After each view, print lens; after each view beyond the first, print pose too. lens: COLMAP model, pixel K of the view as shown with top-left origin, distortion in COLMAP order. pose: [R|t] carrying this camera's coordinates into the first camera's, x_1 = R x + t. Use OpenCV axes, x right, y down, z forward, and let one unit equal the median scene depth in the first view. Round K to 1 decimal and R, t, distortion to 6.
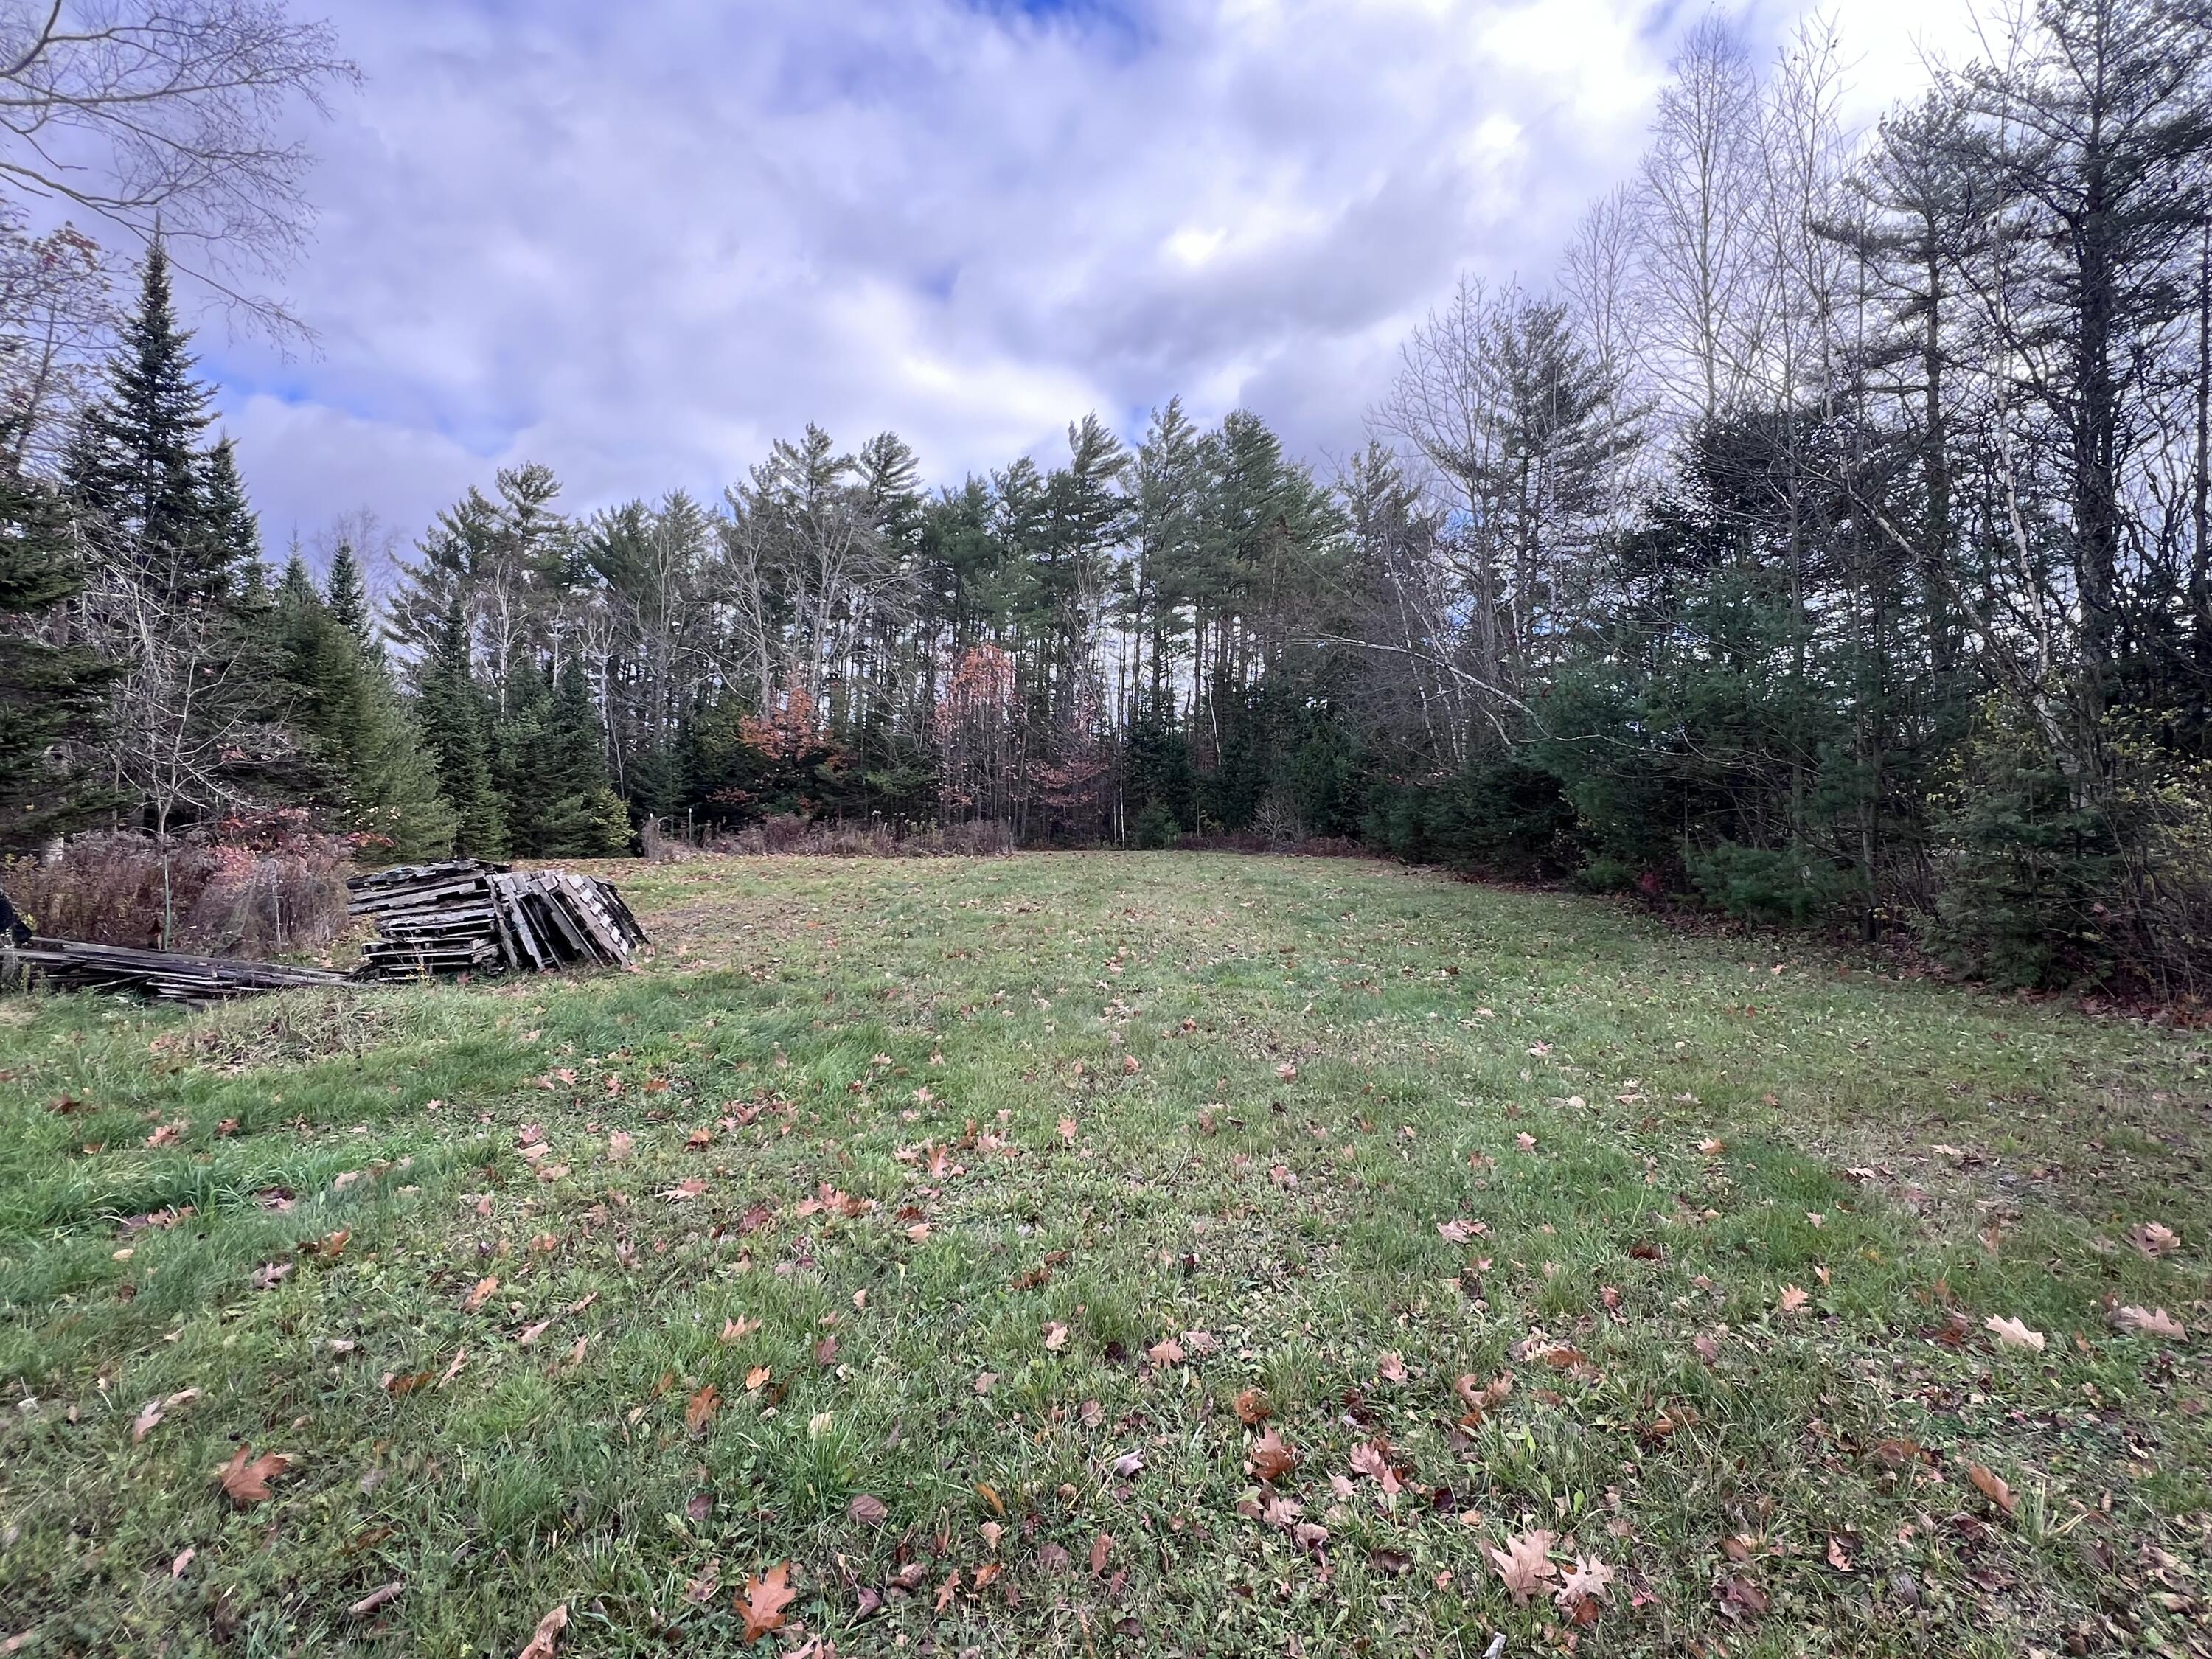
lens RADIAL K [[1027.7, 0, 1106.0], [0, 1027.7, 829.5], [0, 0, 1]] dist [-0.002766, -0.000126]
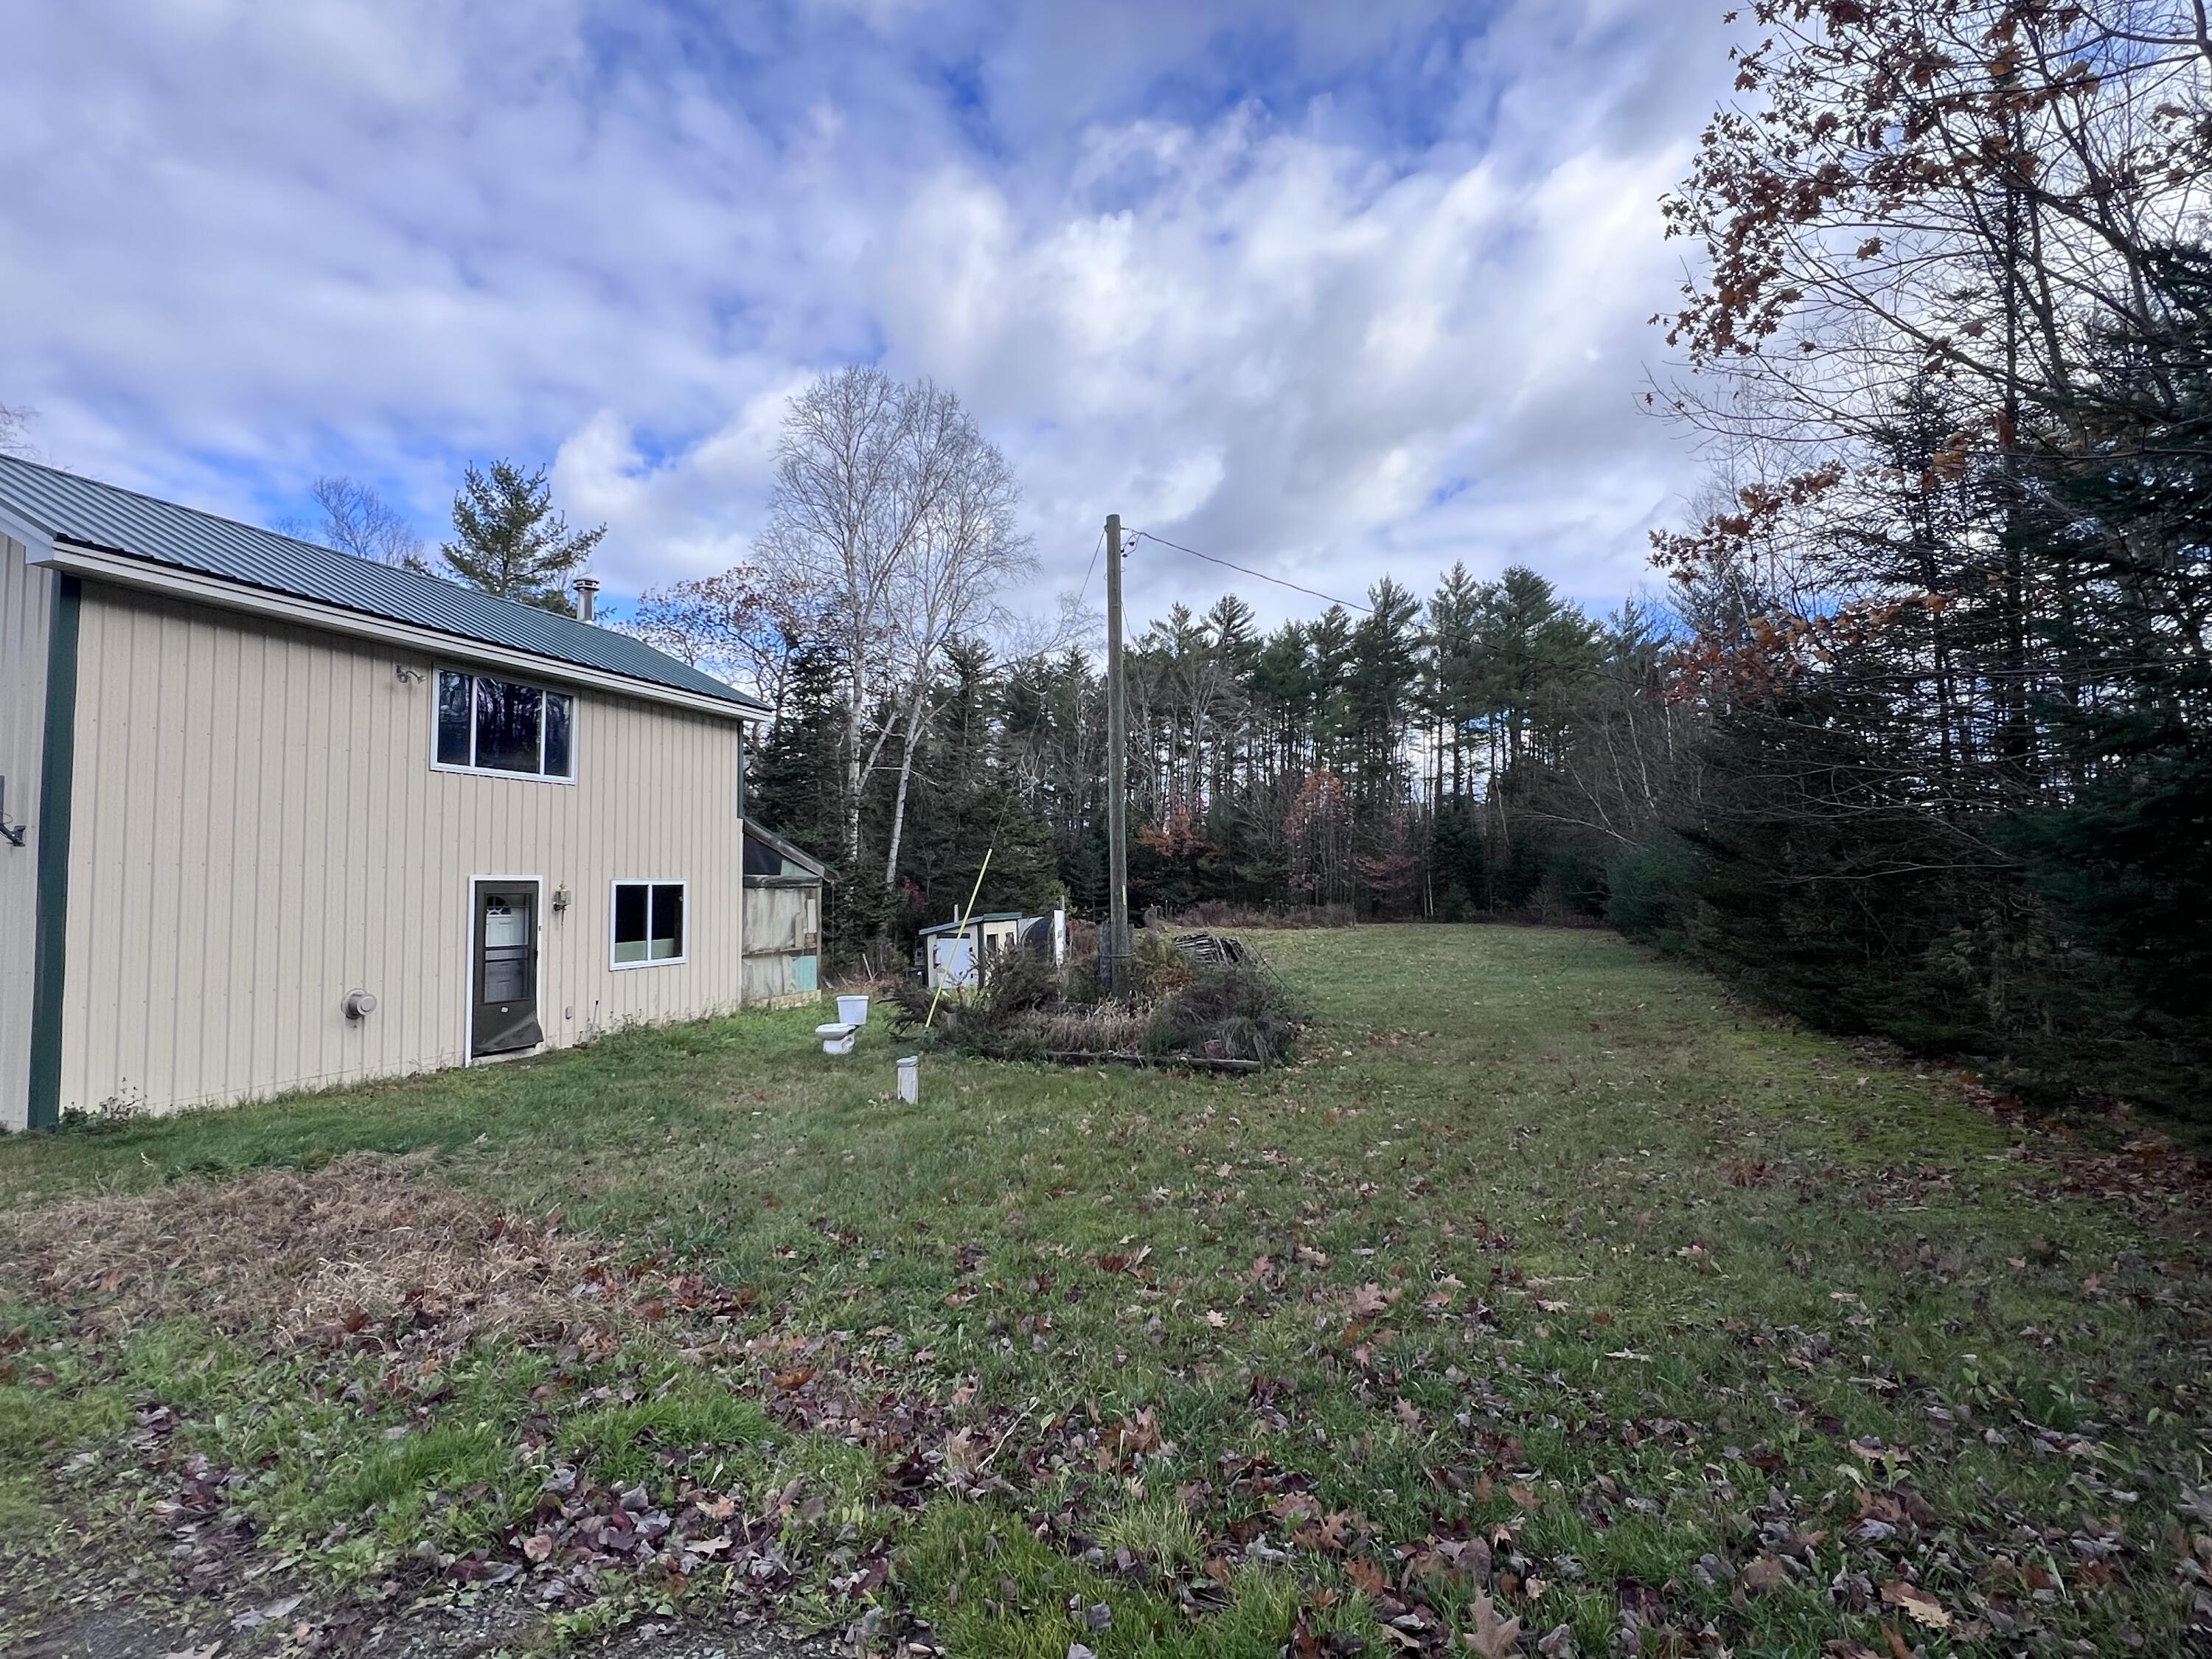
lens RADIAL K [[1186.1, 0, 1106.0], [0, 1186.1, 829.5], [0, 0, 1]] dist [0.000545, 0.000224]
pose [[0.975451, -0.015658, -0.219661, -0.051612], [0.004644, 0.998710, -0.050569, -0.023504], [0.220169, 0.048308, 0.974265, -0.558349]]
